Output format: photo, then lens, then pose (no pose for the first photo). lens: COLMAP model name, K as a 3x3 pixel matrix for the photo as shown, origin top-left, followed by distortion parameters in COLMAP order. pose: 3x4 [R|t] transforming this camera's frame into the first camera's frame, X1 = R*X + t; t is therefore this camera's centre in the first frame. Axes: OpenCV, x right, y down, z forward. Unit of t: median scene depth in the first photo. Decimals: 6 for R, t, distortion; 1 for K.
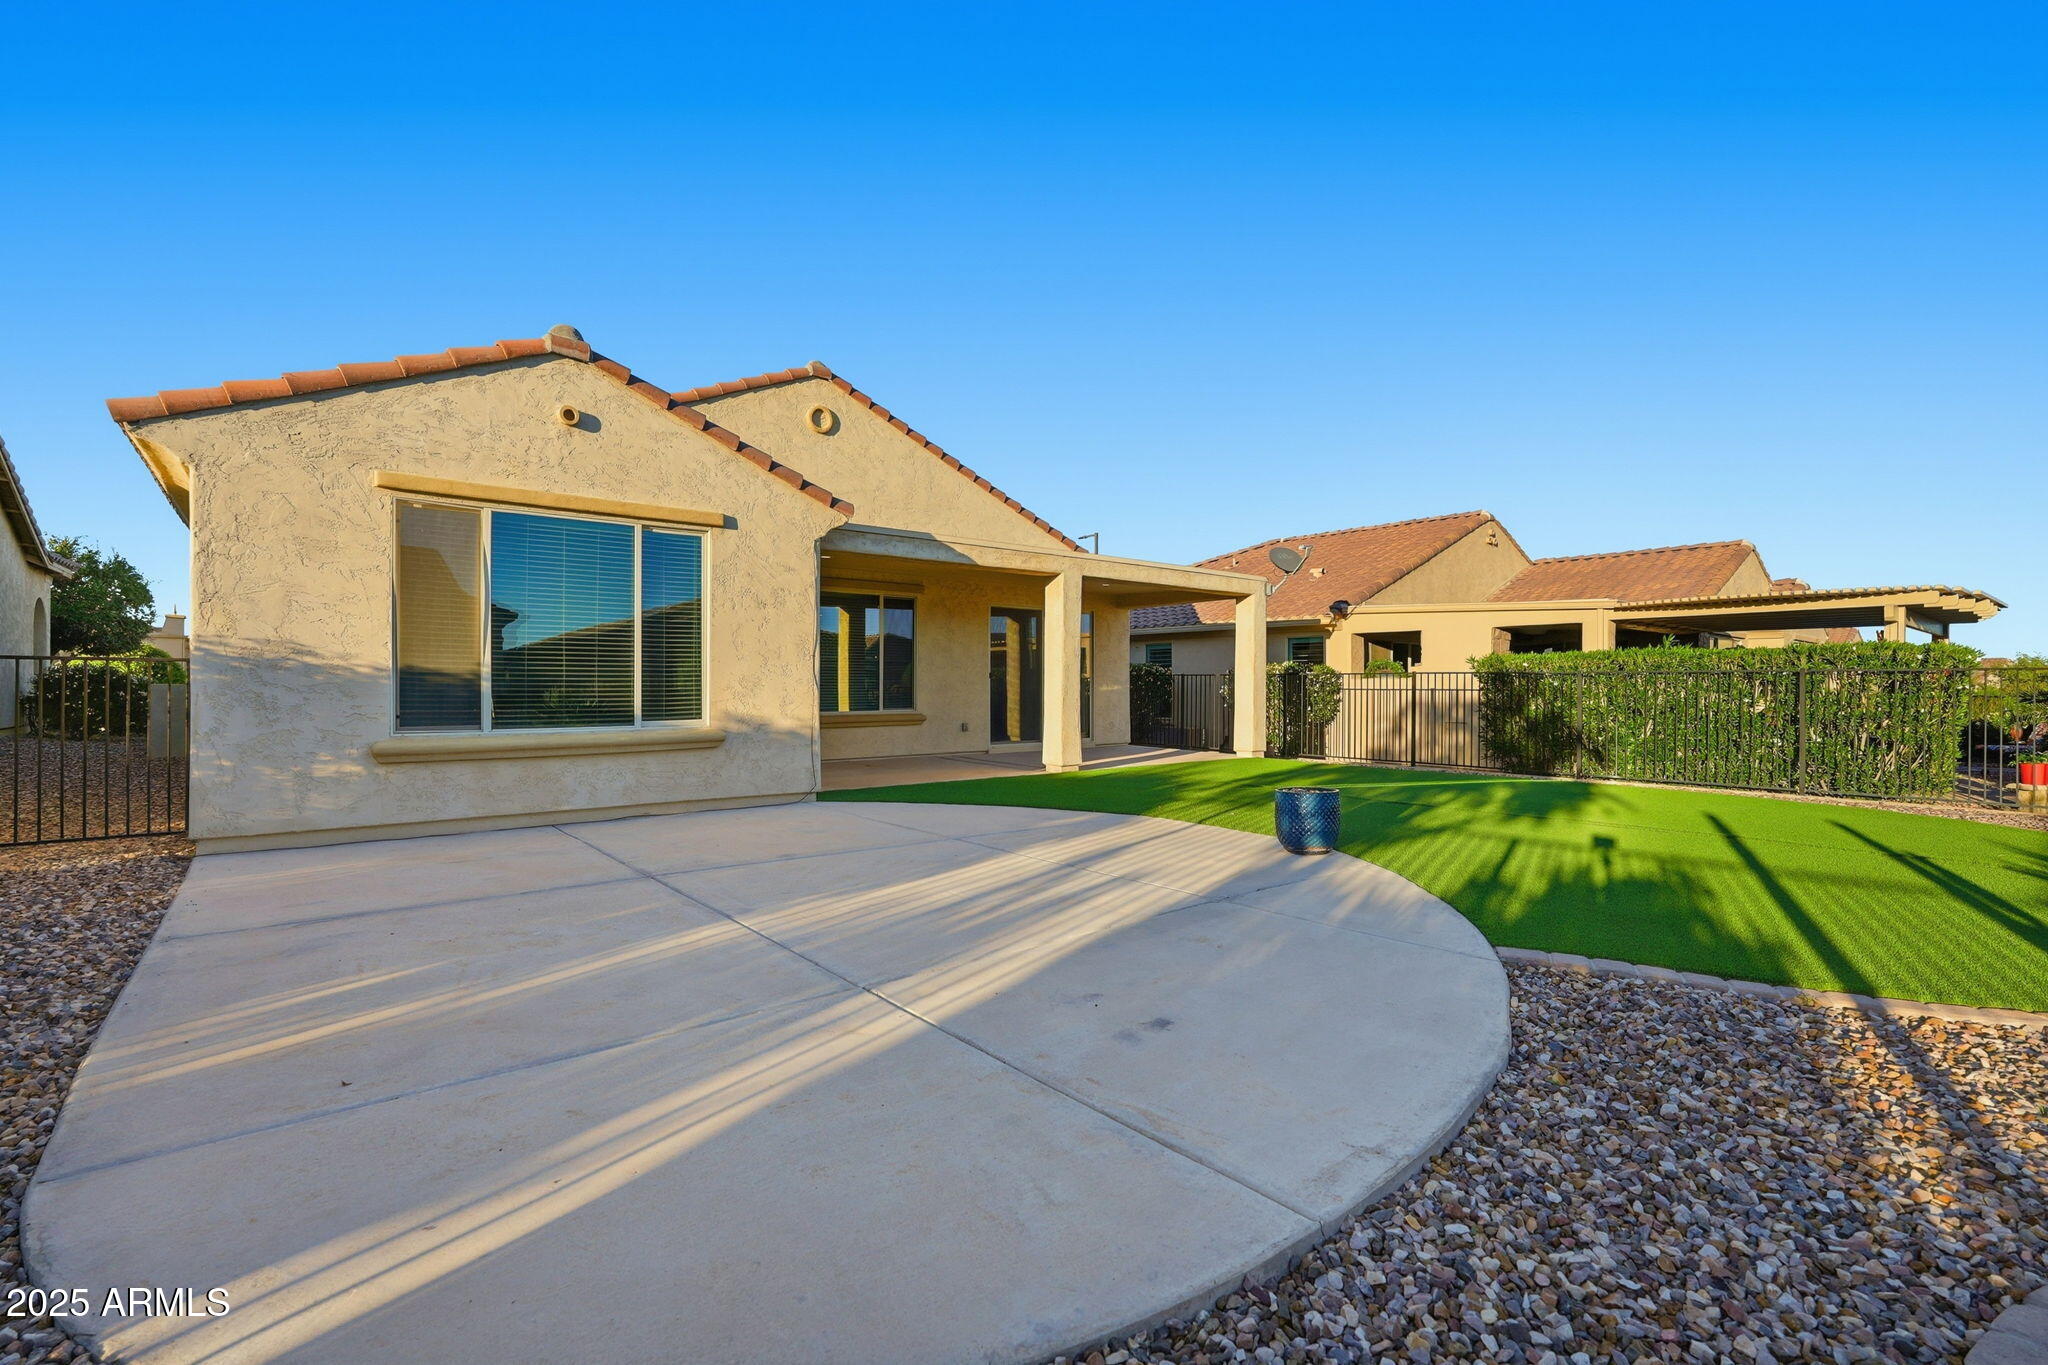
lens RADIAL K [[910.5, 0, 1024.2], [0, 910.5, 689.5], [0, 0, 1]] dist [0.000222, 0.000467]
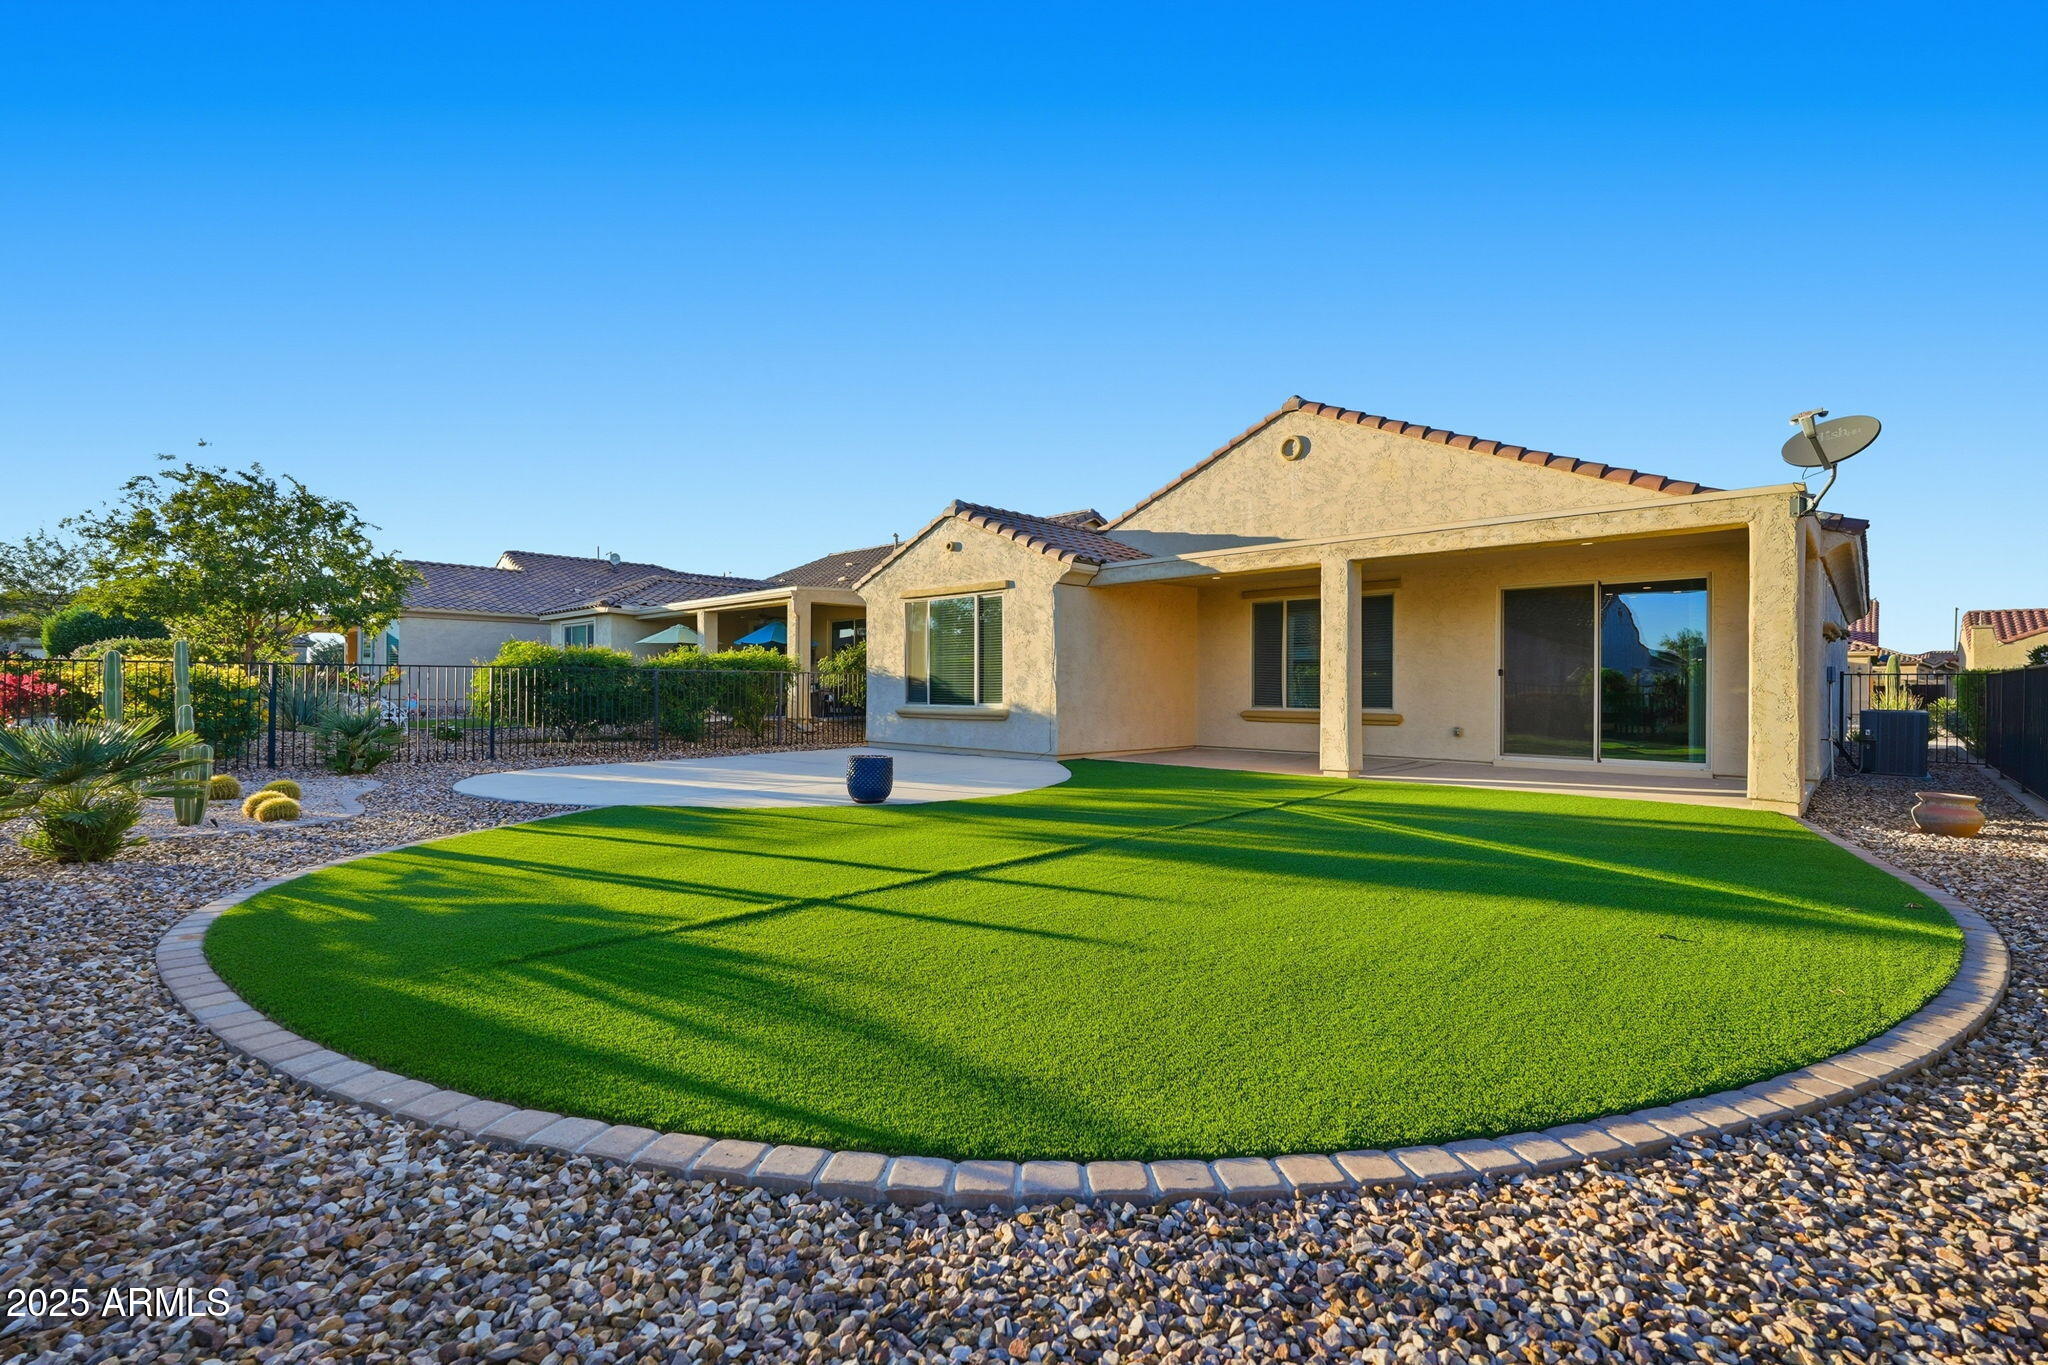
lens RADIAL K [[910.5, 0, 1024.2], [0, 910.5, 689.5], [0, 0, 1]] dist [0.000222, 0.000467]
pose [[0.110042, 0.008147, -0.993894, 1.336779], [-0.005678, 0.999955, 0.007568, -0.006920], [0.993911, 0.004811, 0.110083, 0.857969]]
